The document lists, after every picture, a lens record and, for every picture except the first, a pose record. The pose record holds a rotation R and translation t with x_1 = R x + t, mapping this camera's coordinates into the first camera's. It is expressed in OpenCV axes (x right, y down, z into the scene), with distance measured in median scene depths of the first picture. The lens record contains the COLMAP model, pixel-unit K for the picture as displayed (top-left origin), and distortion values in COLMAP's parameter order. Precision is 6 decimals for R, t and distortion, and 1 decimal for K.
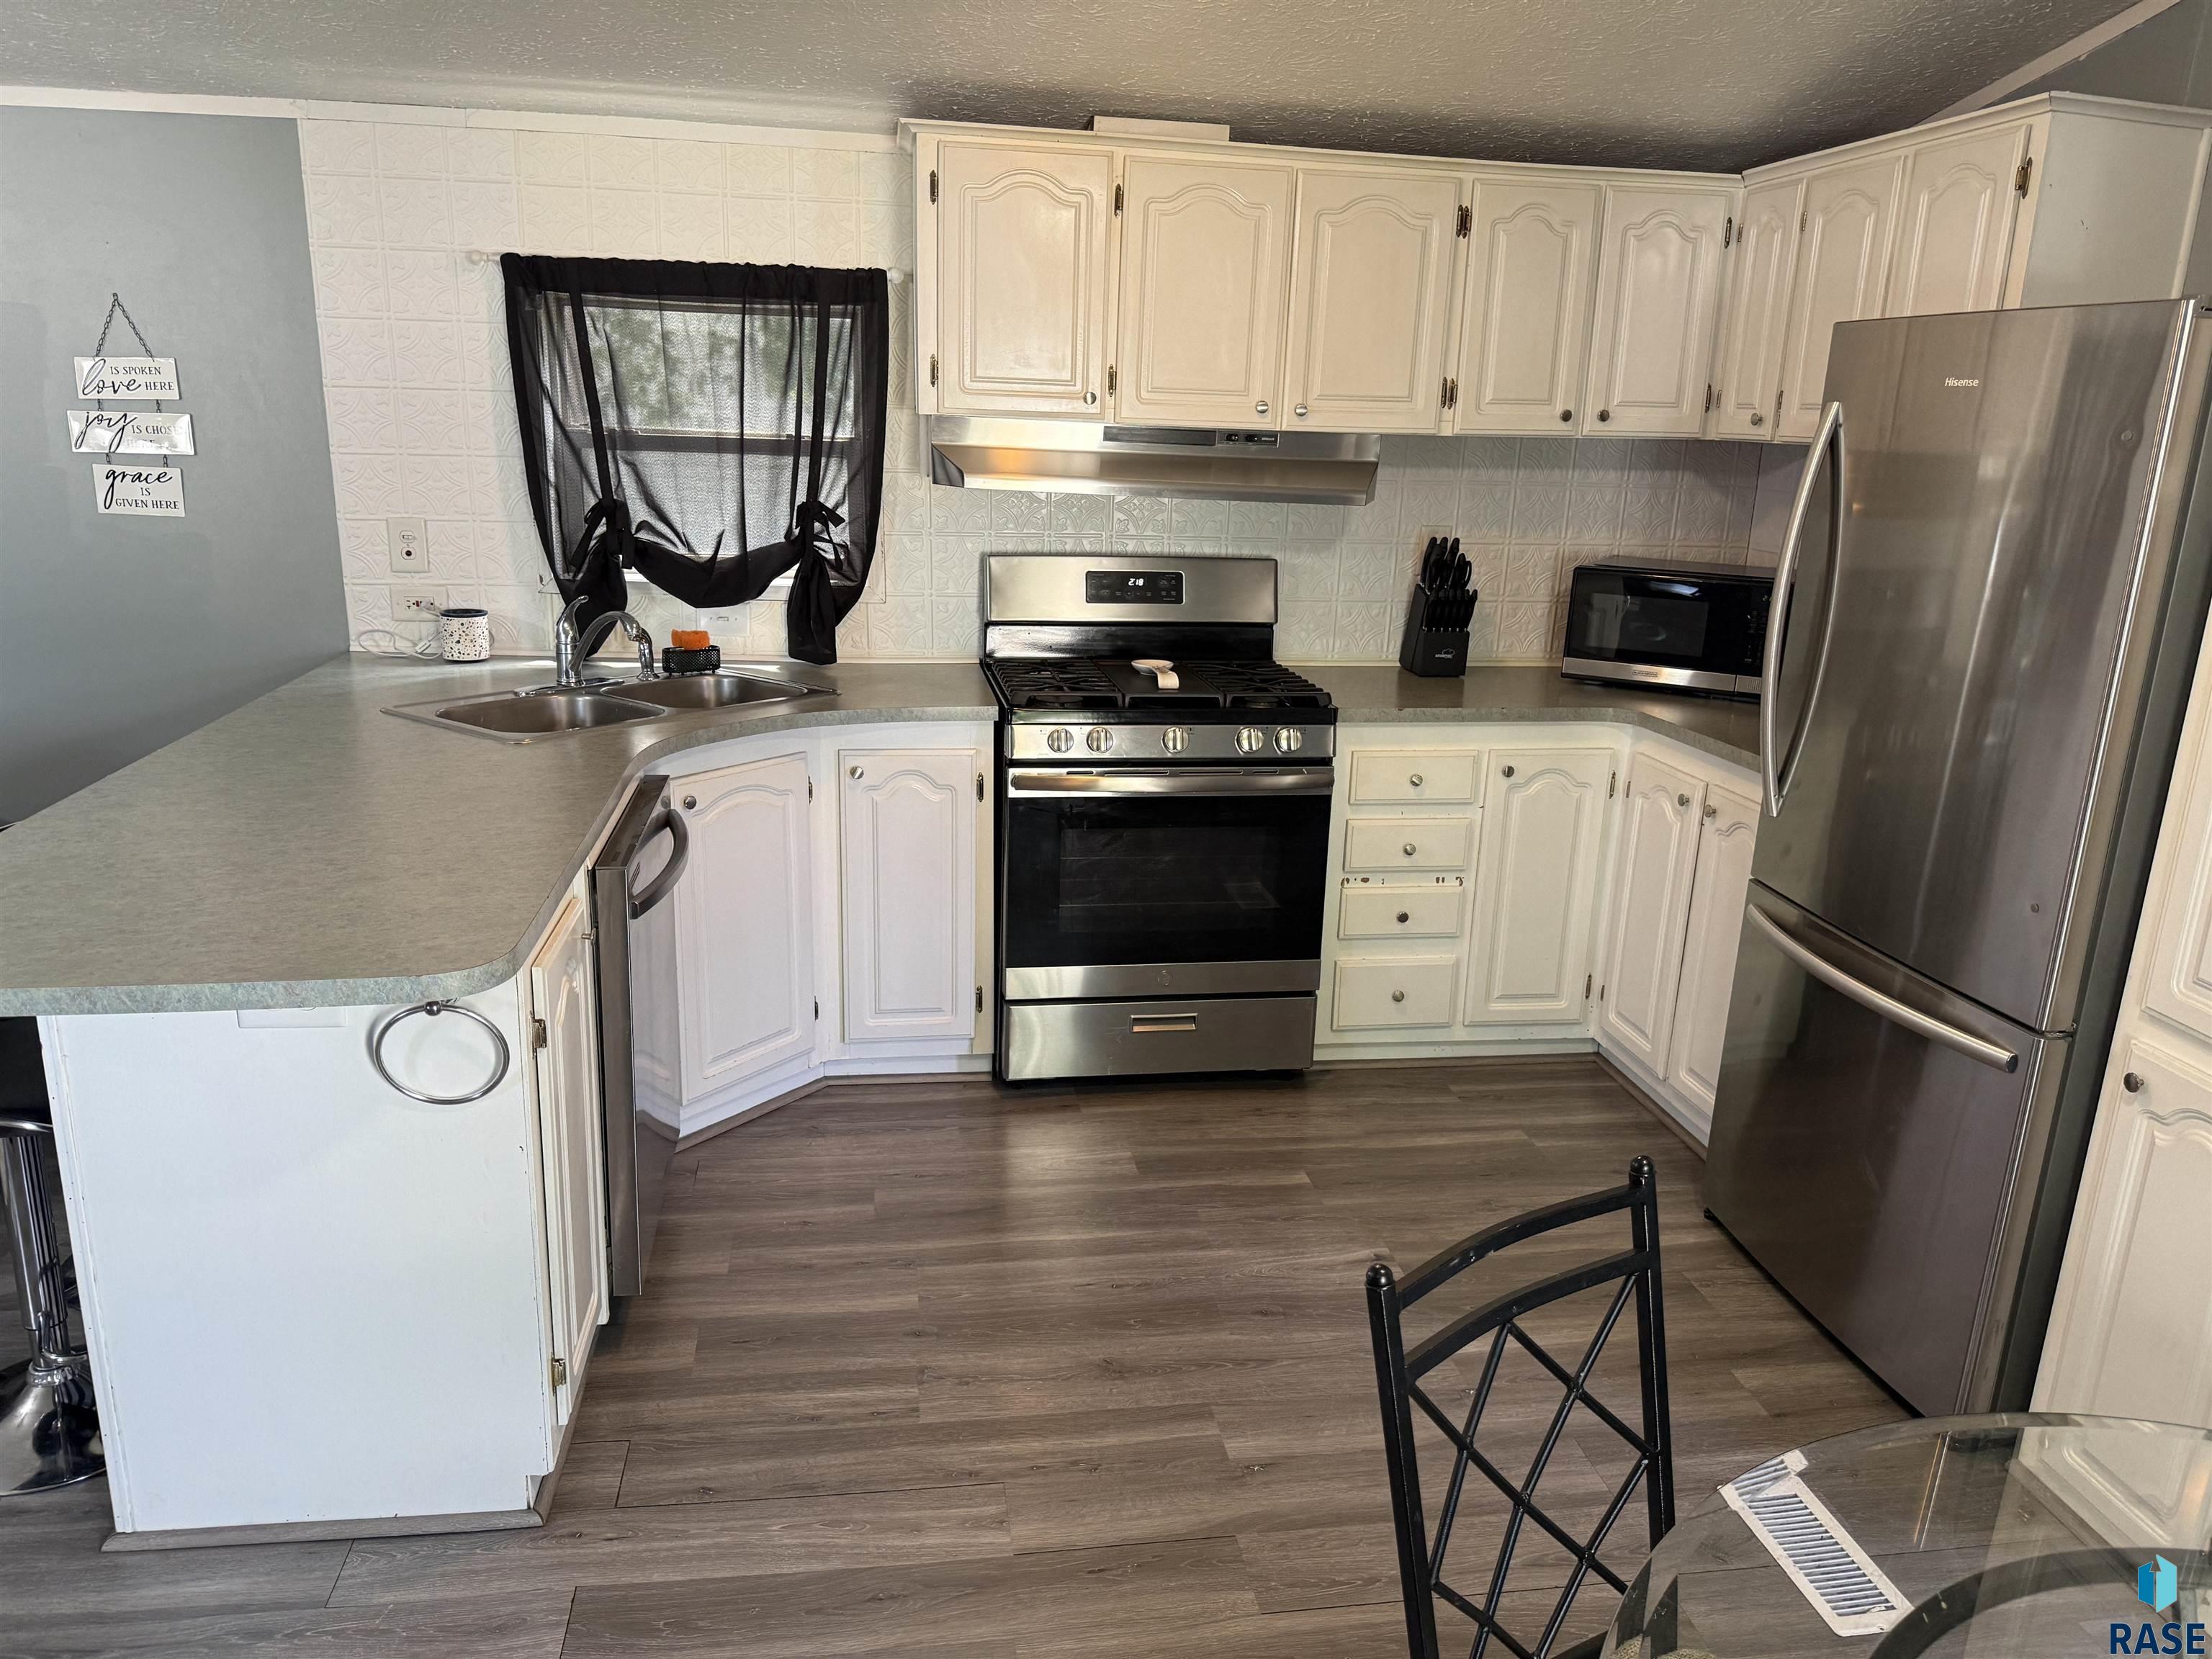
lens RADIAL K [[1555.6, 0, 1106.0], [0, 1555.6, 829.5], [0, 0, 1]] dist [0.051416, -0.094328]
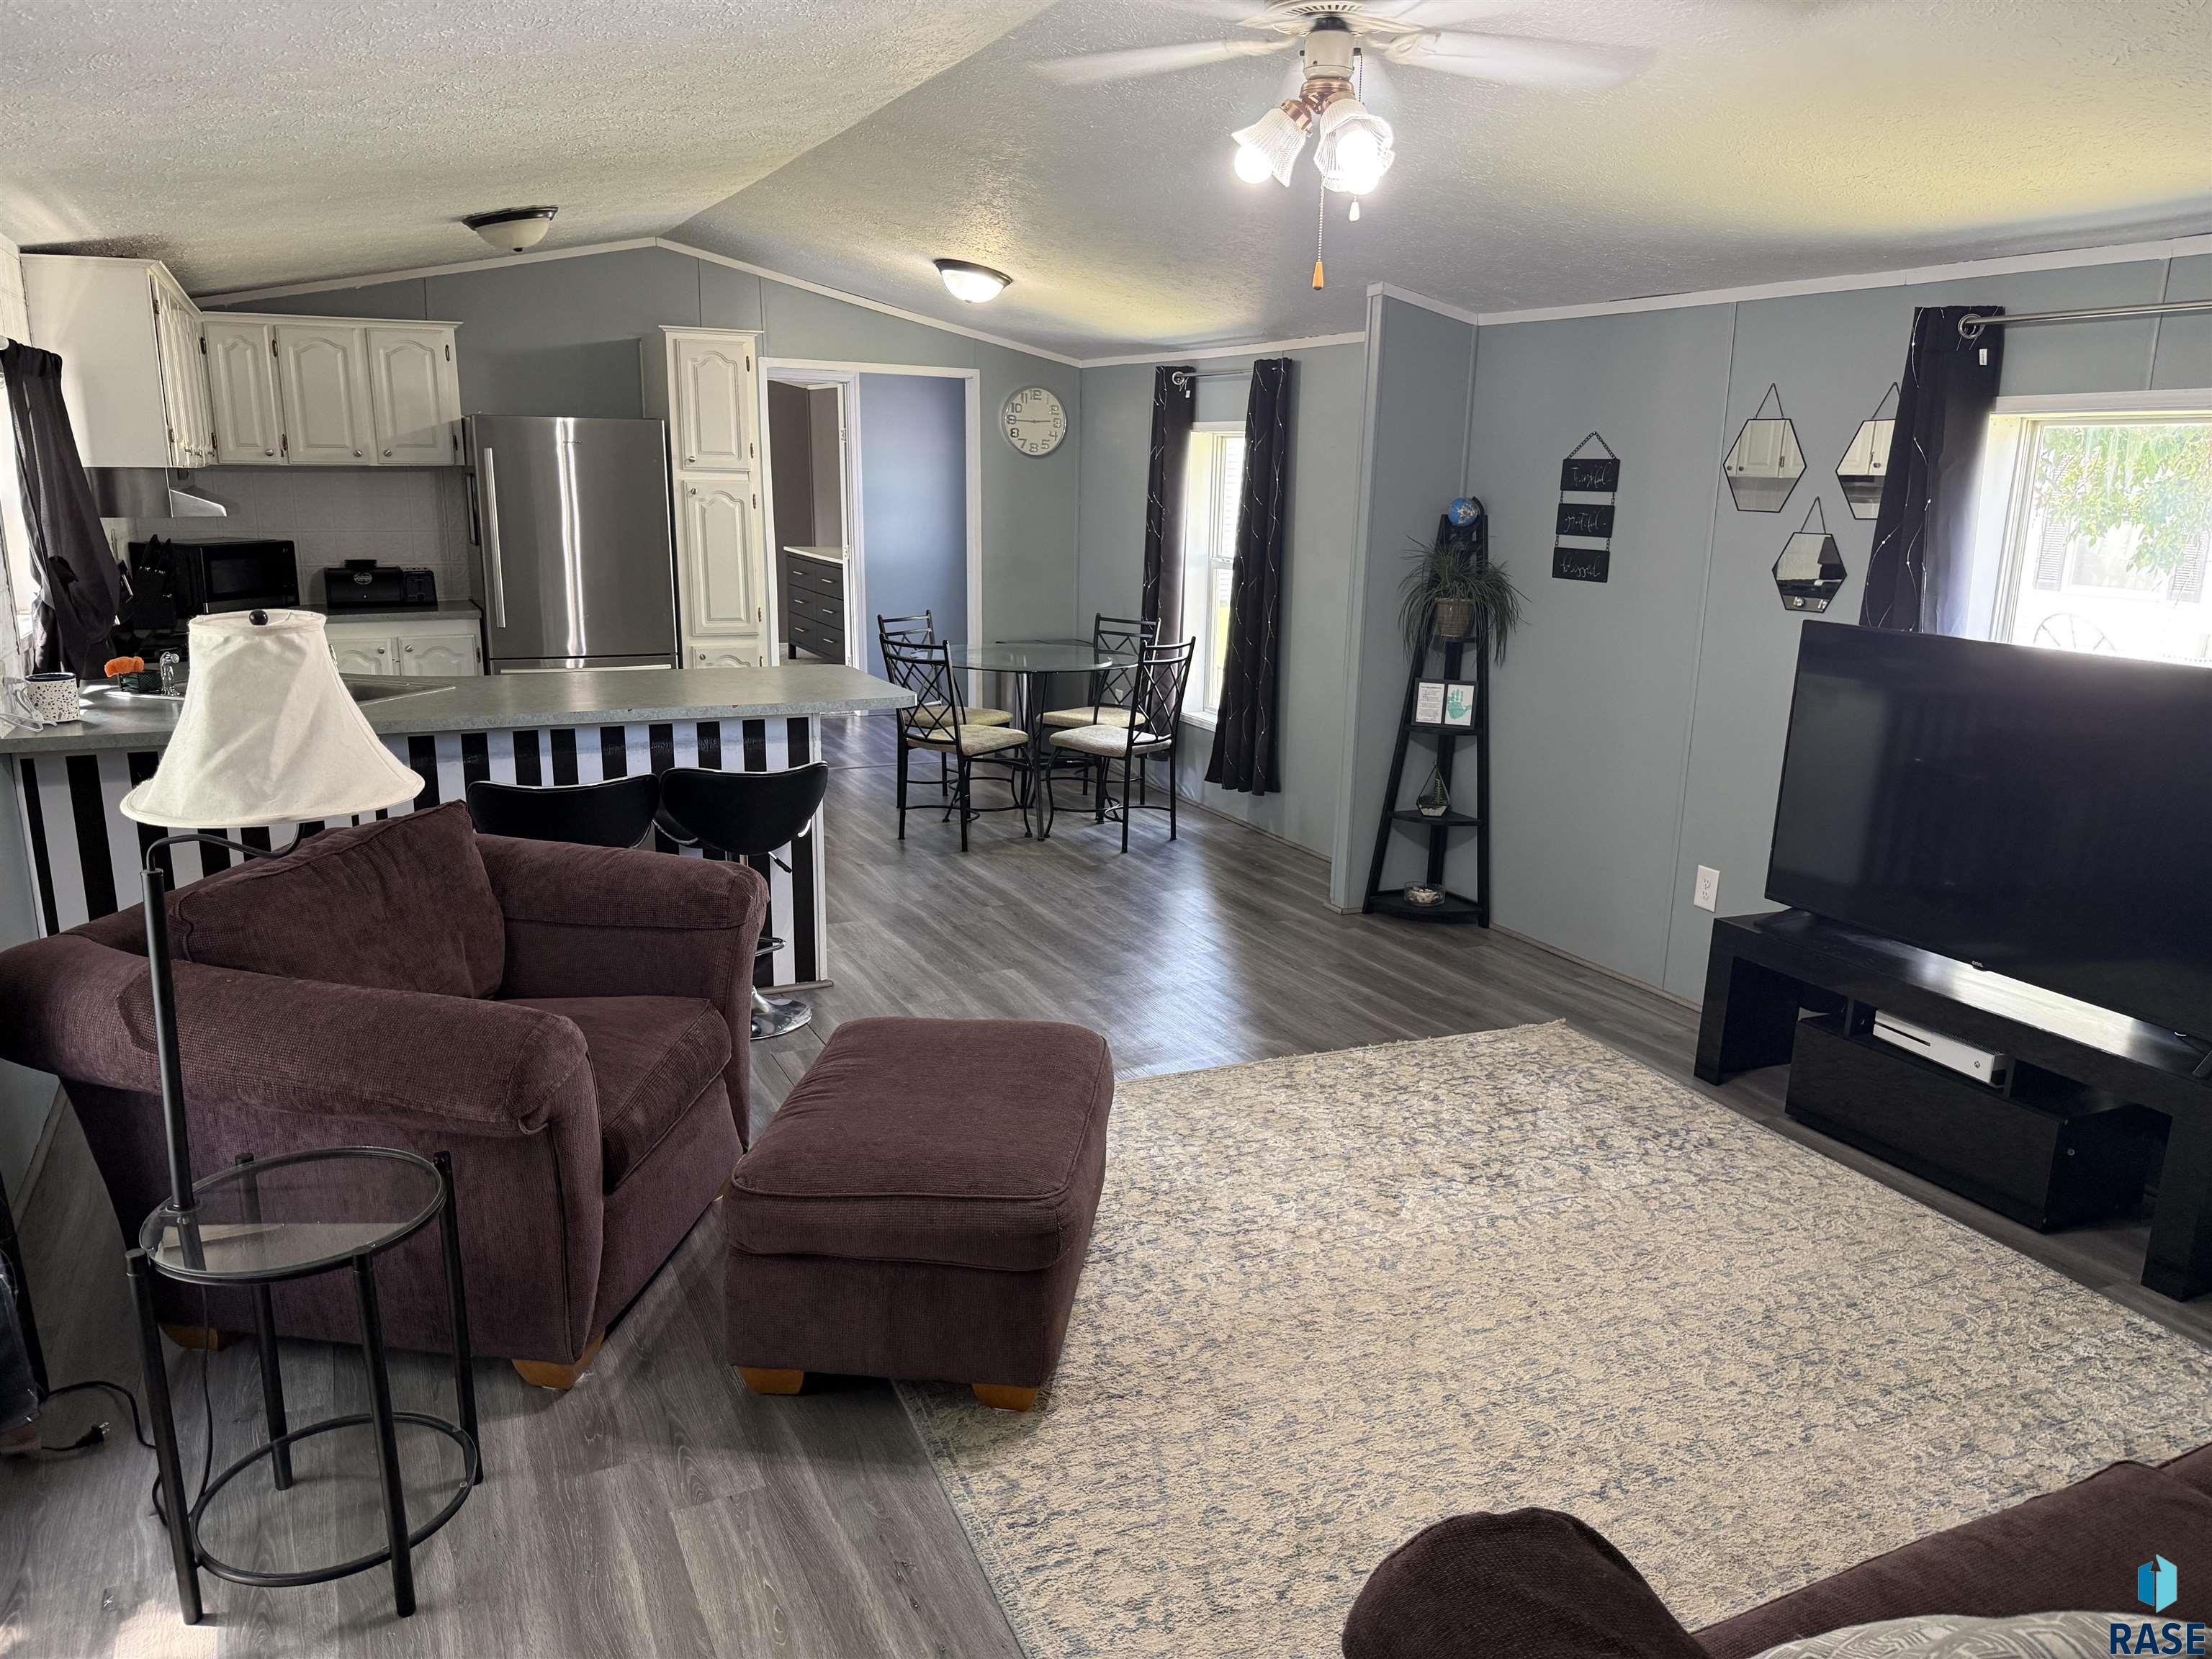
lens RADIAL K [[1555.6, 0, 1106.0], [0, 1555.6, 829.5], [0, 0, 1]] dist [0.051416, -0.094328]
pose [[-0.305099, -0.250047, 0.918908, -1.647803], [0.223765, 0.919076, 0.324388, -0.230600], [-0.925658, 0.304590, -0.224458, 0.638970]]
